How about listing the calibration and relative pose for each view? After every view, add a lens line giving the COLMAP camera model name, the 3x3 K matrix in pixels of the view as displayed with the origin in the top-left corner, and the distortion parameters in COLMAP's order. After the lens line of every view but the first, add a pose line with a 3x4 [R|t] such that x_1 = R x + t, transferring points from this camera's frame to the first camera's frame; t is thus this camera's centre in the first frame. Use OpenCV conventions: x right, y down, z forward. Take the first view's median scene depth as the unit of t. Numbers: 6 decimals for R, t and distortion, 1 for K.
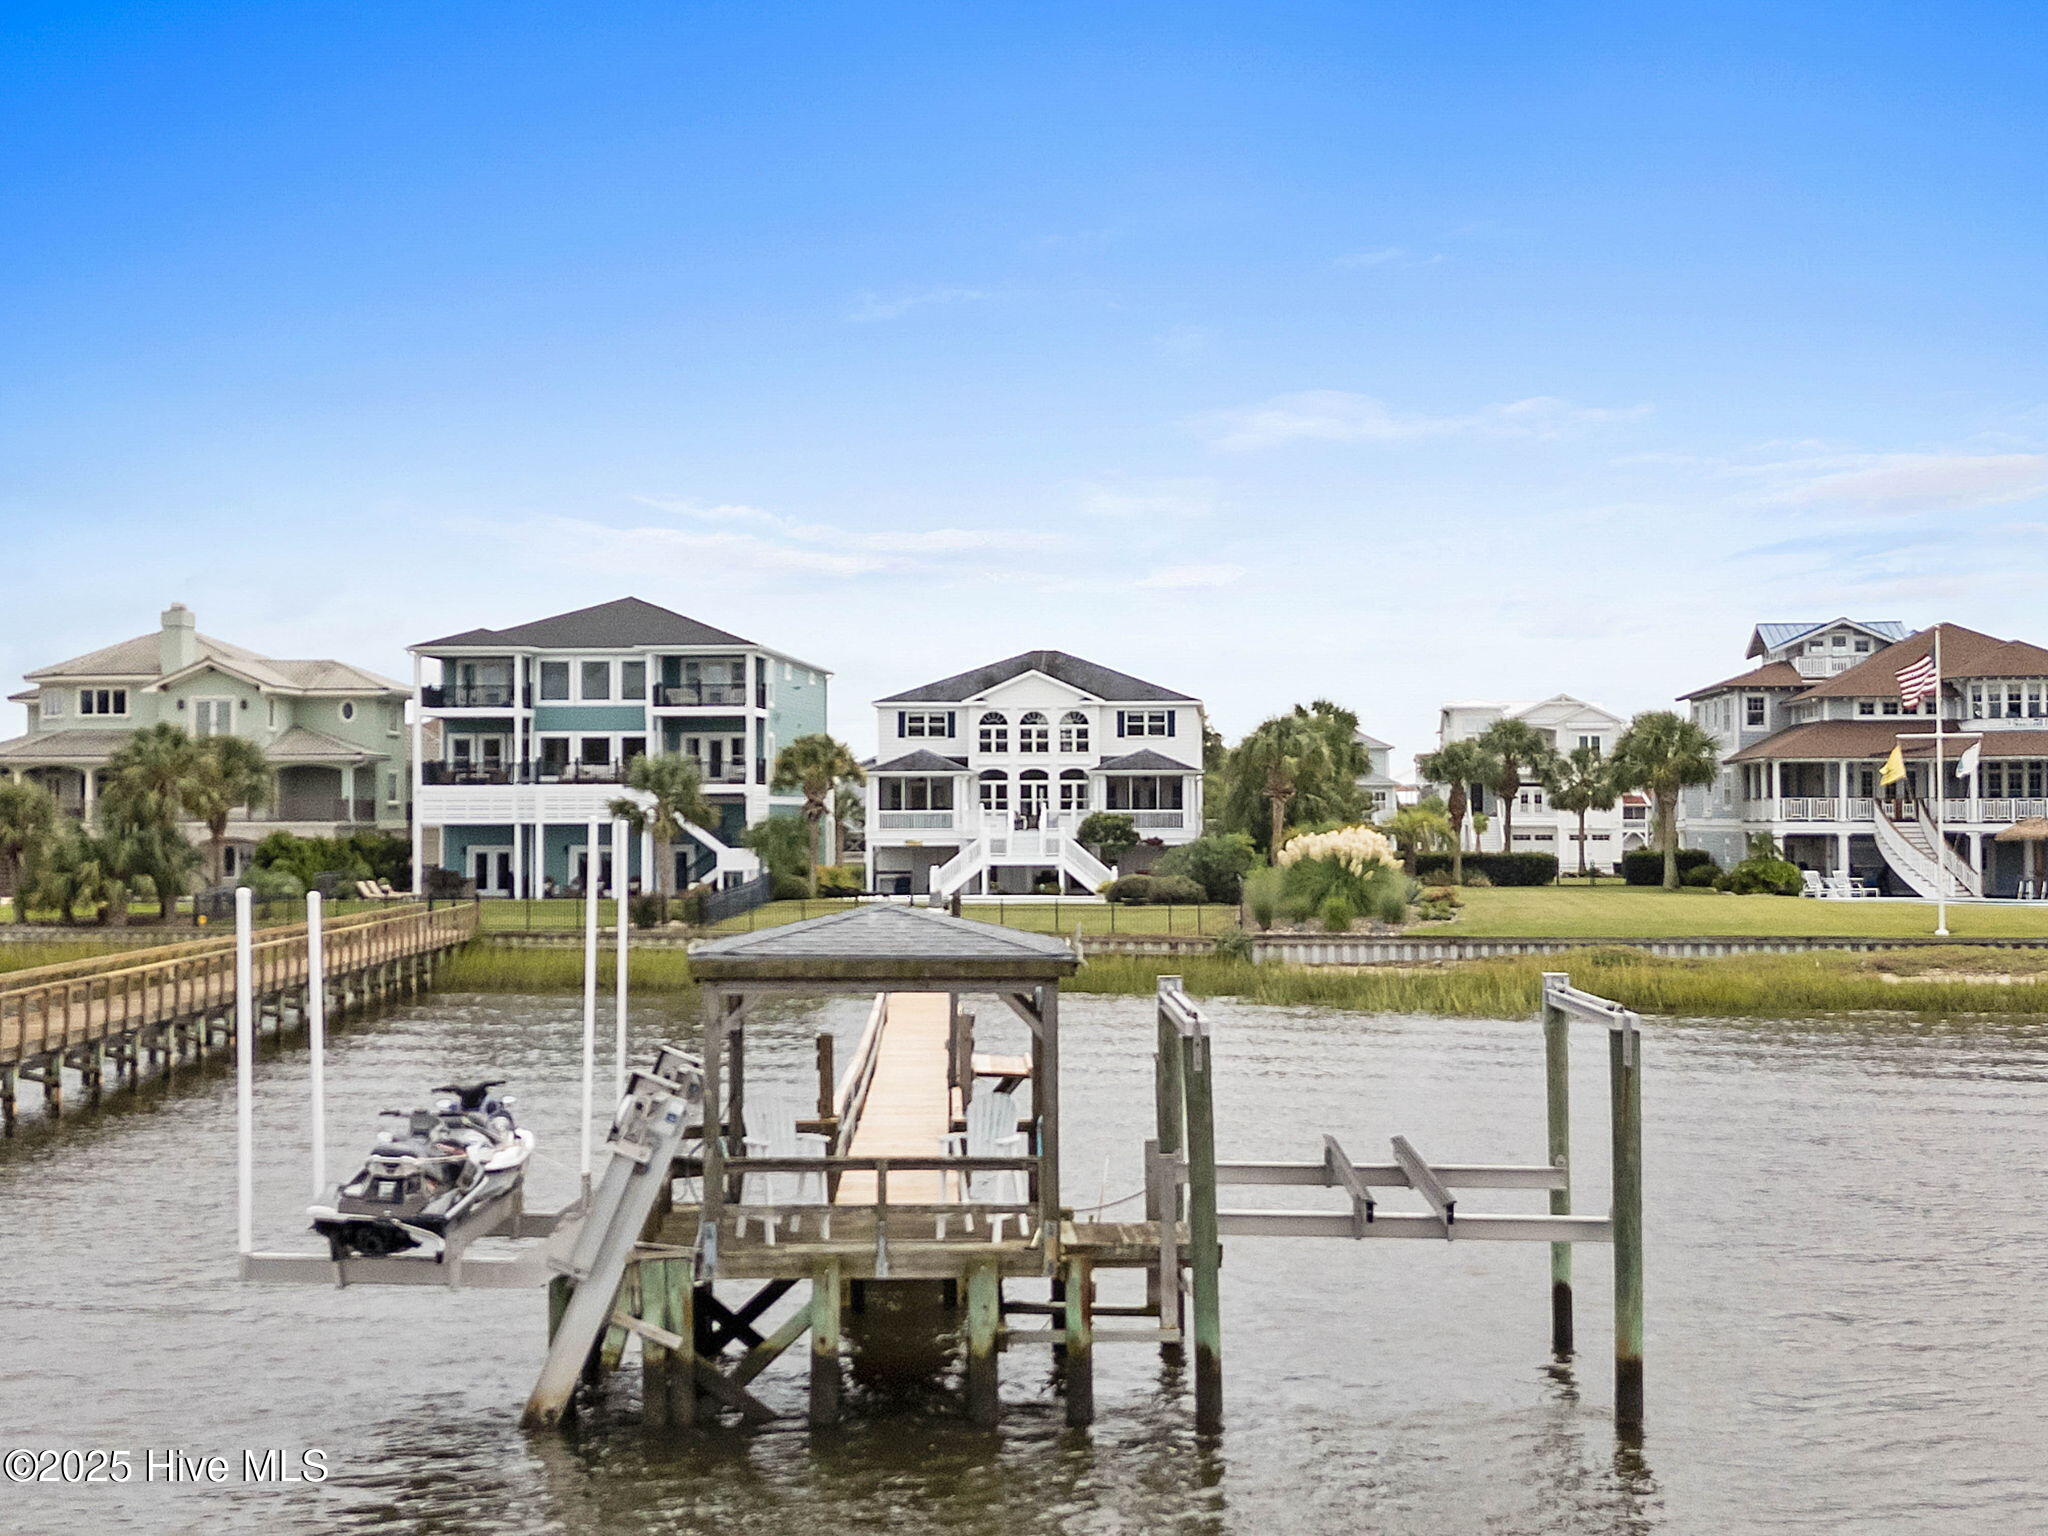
lens RADIAL K [[1830.6, 0, 1013.4], [0, 1830.6, 665.9], [0, 0, 1]] dist [0.065351, -0.002640]
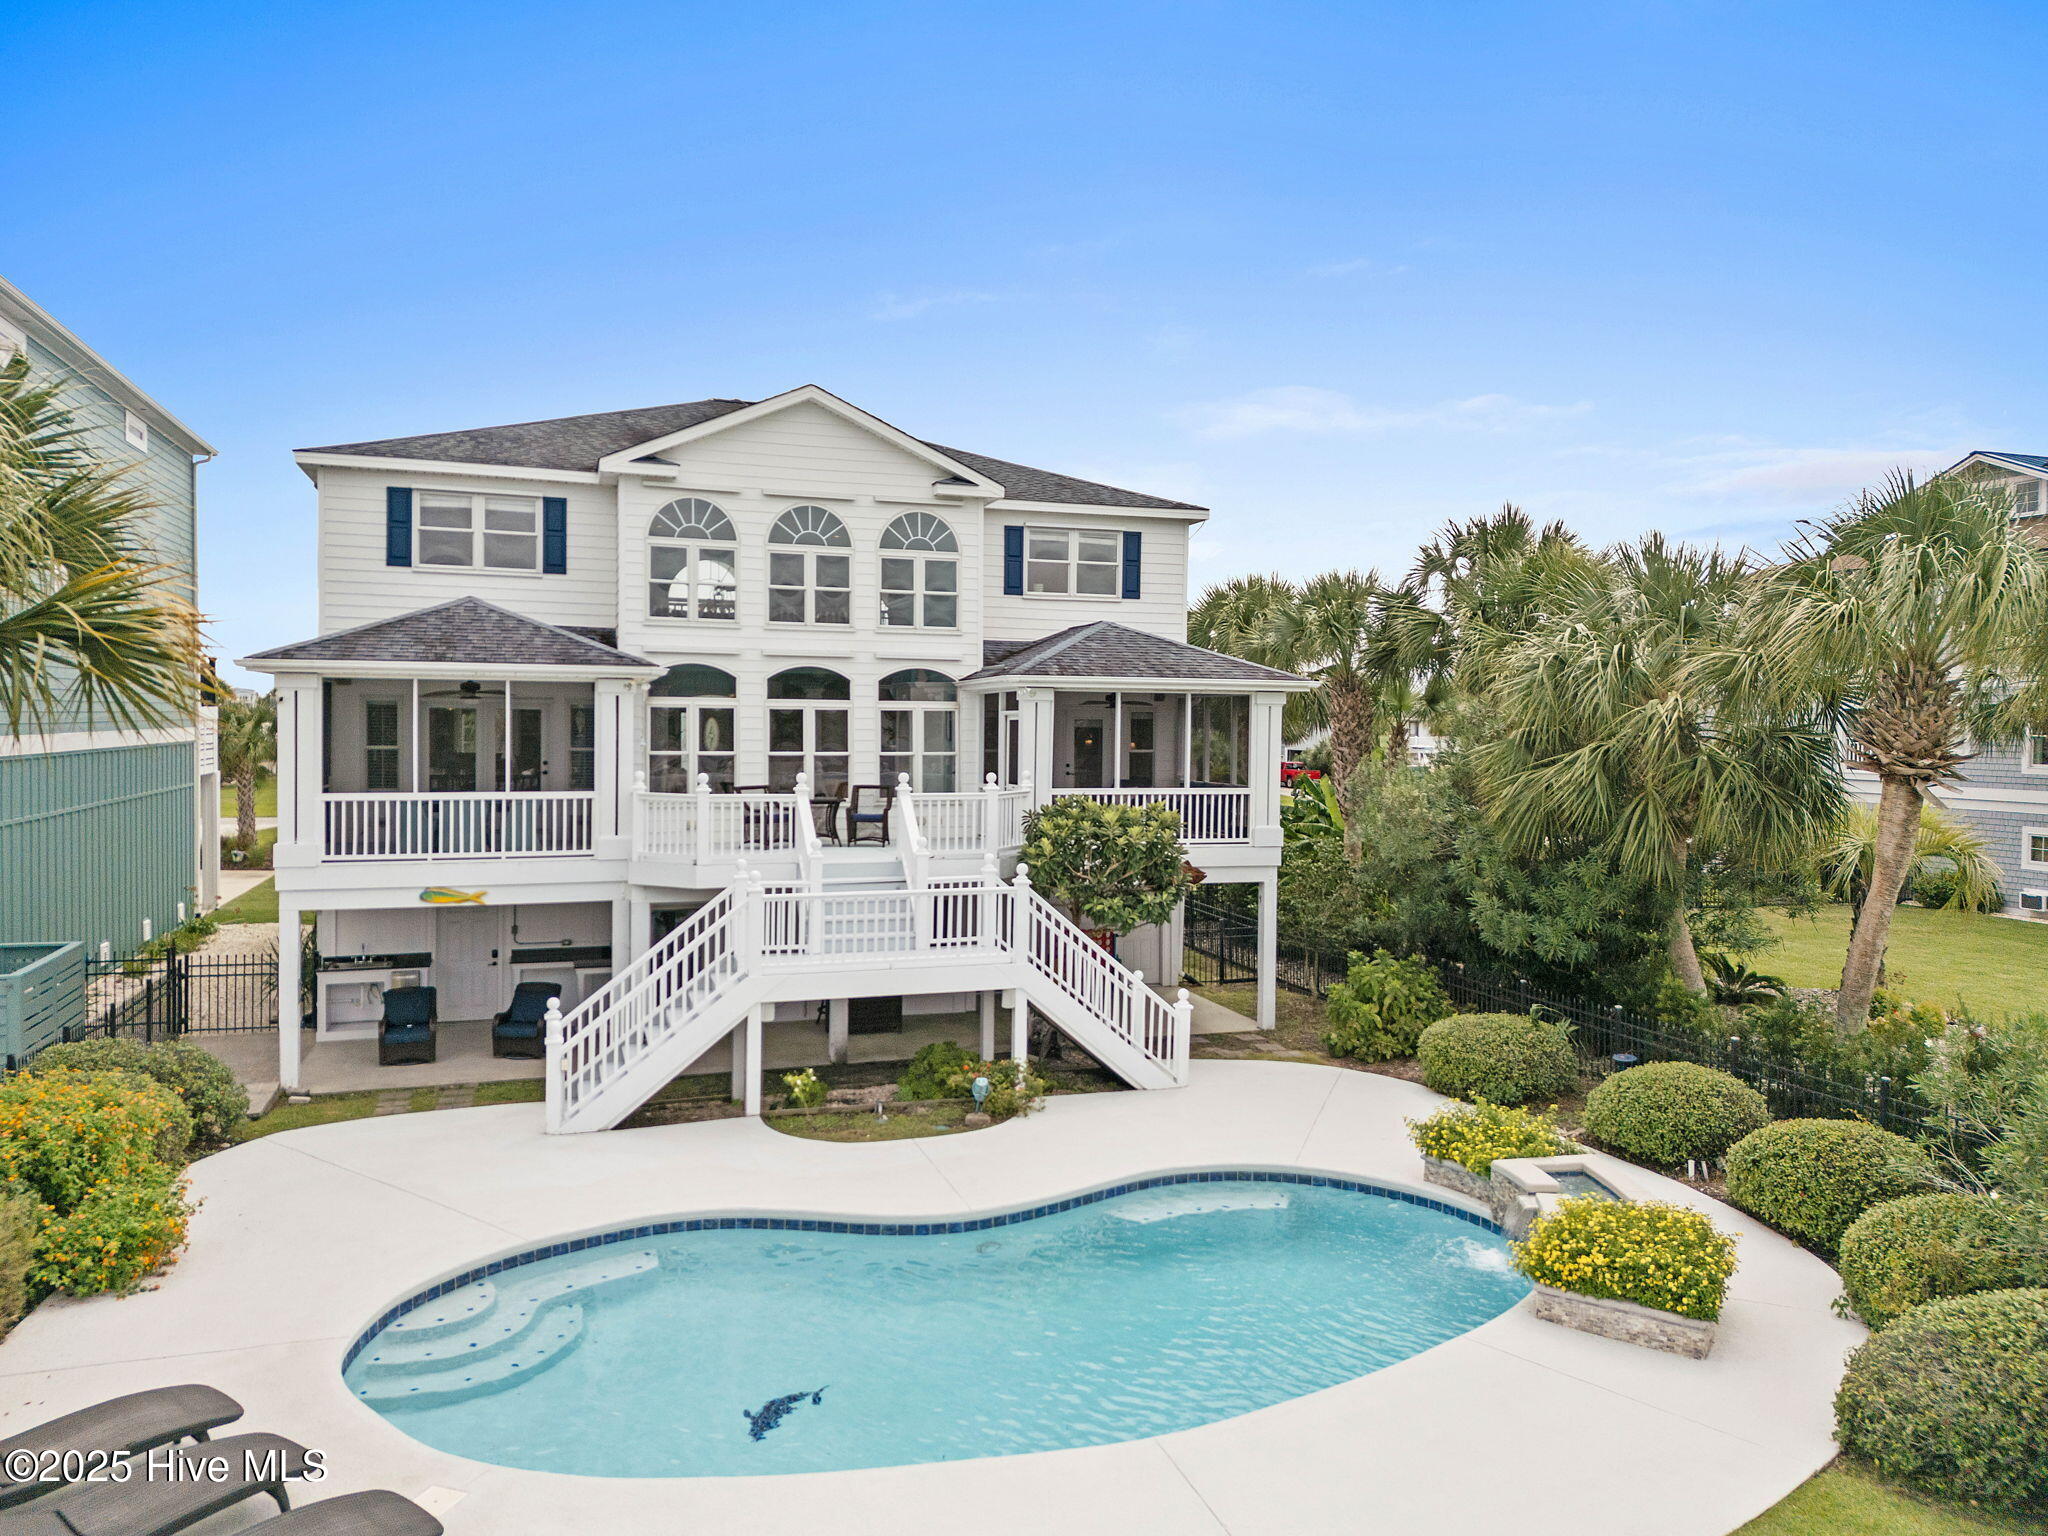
lens RADIAL K [[1363.0, 0, 994.0], [0, 1363.0, 769.5], [0, 0, 1]] dist [0.050097, -0.019273]
pose [[0.928427, 0.002509, 0.371507, -0.054610], [-0.044224, 0.993614, 0.103808, 0.046668], [-0.368874, -0.112807, 0.922608, 0.735120]]
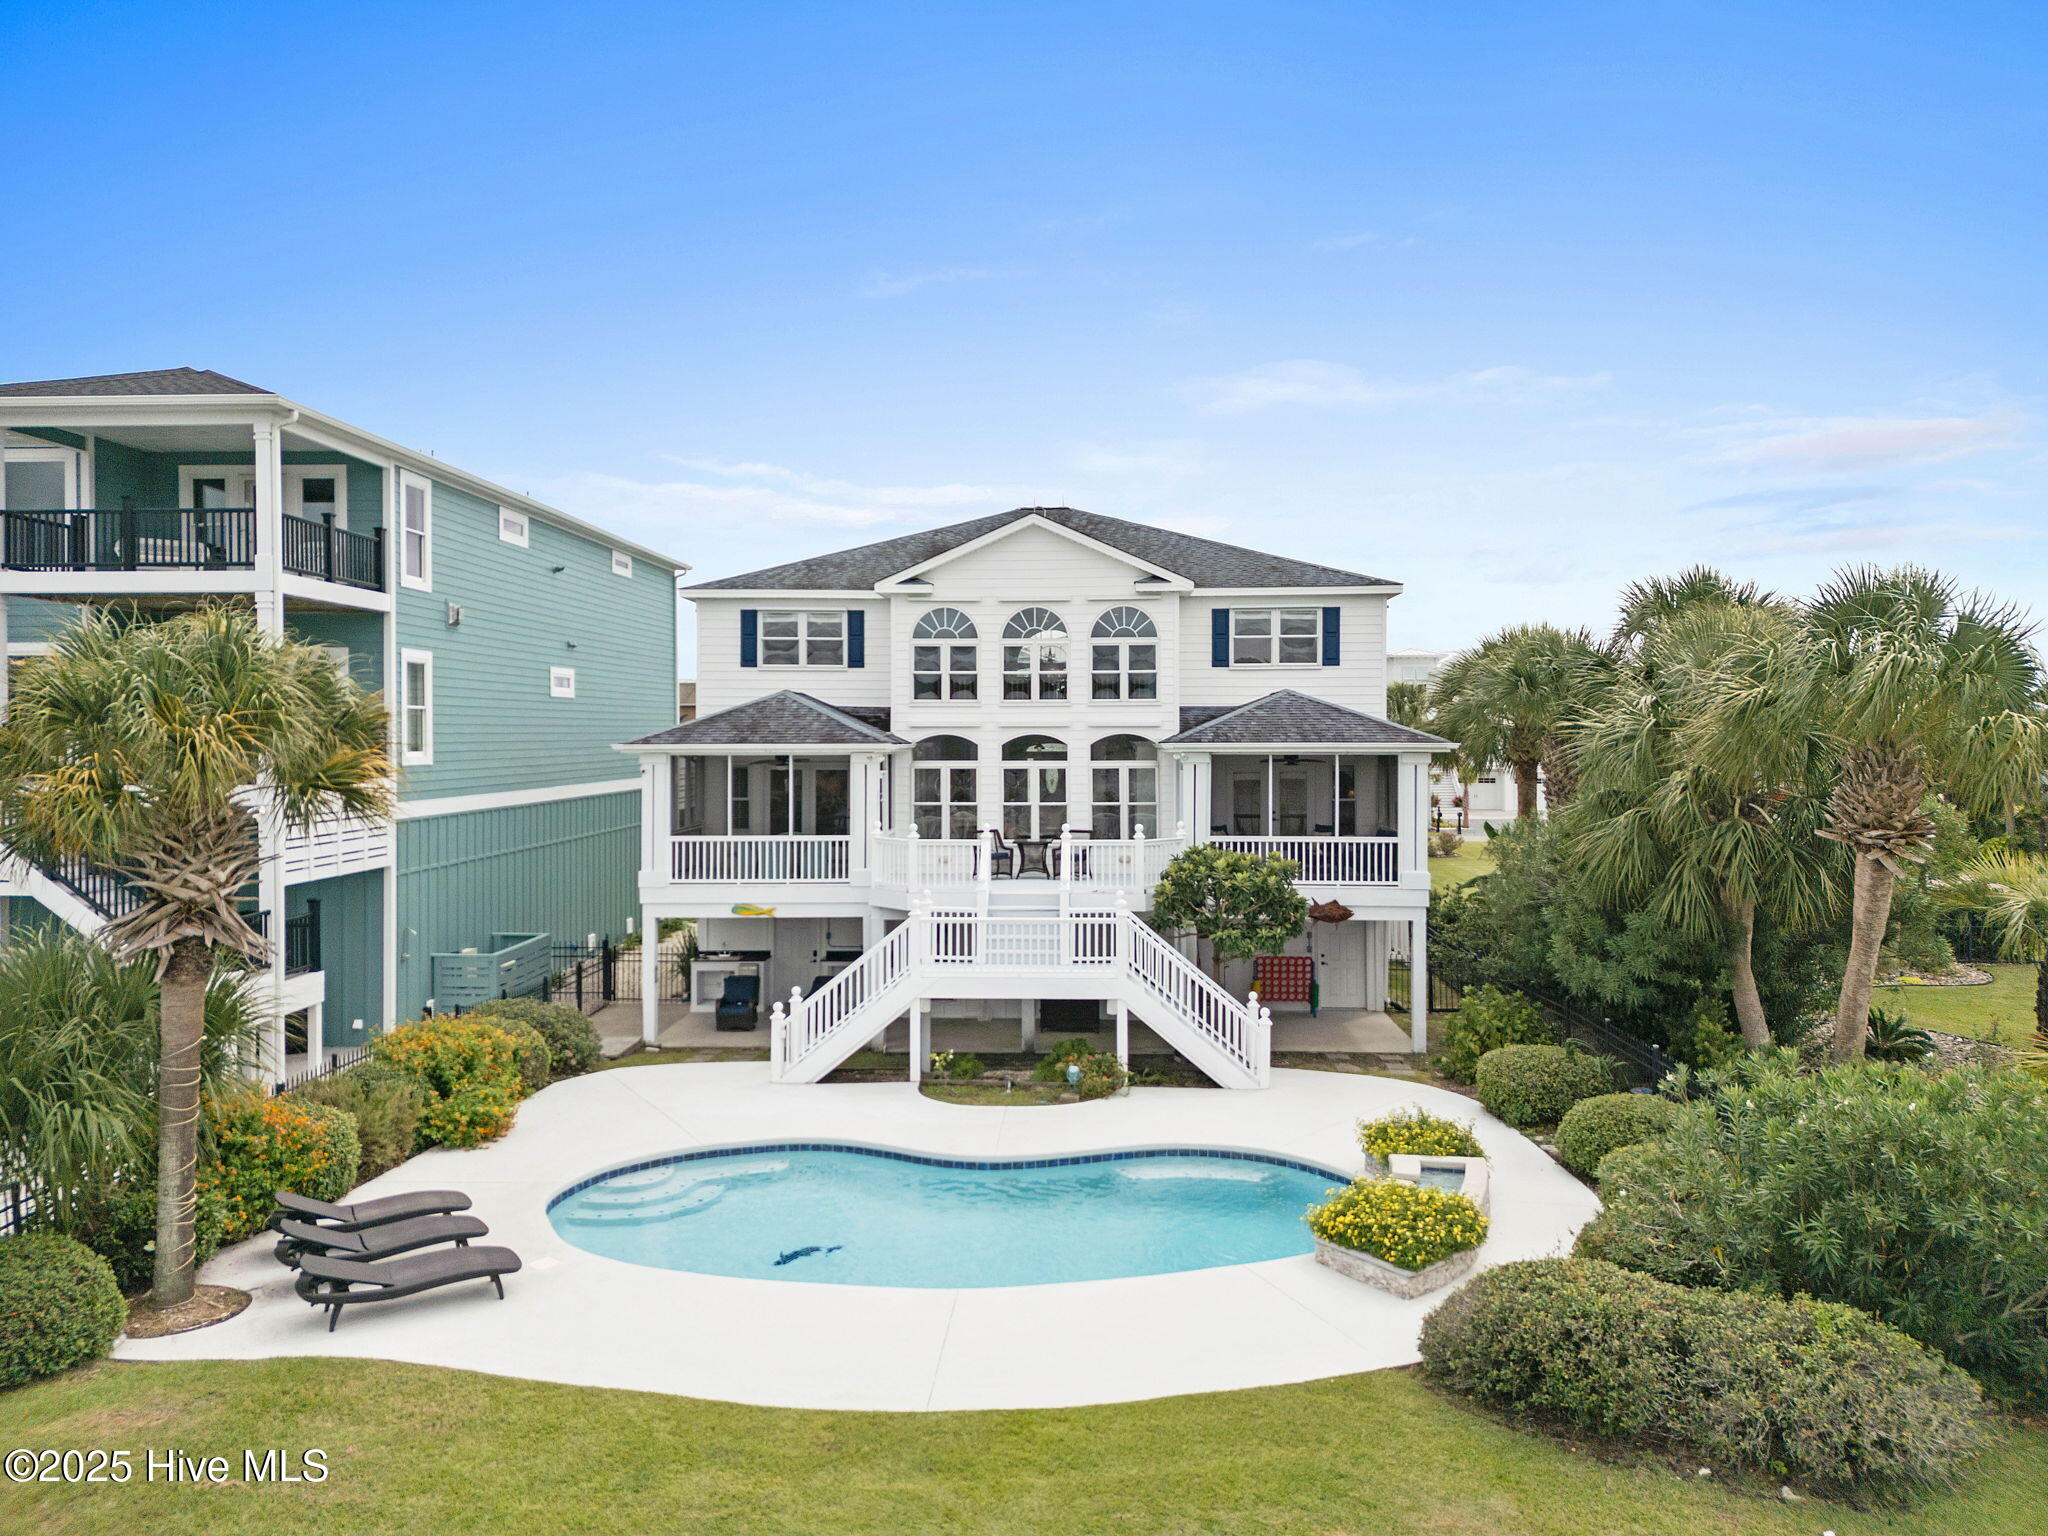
lens RADIAL K [[1317.9, 0, 1016.8], [0, 1317.9, 740.0], [0, 0, 1]] dist [0.063021, -0.000354]
pose [[0.999186, 0.003881, 0.040143, -0.006181], [-0.006982, 0.996975, 0.077407, 0.032184], [-0.039721, -0.077625, 0.996191, 0.673999]]
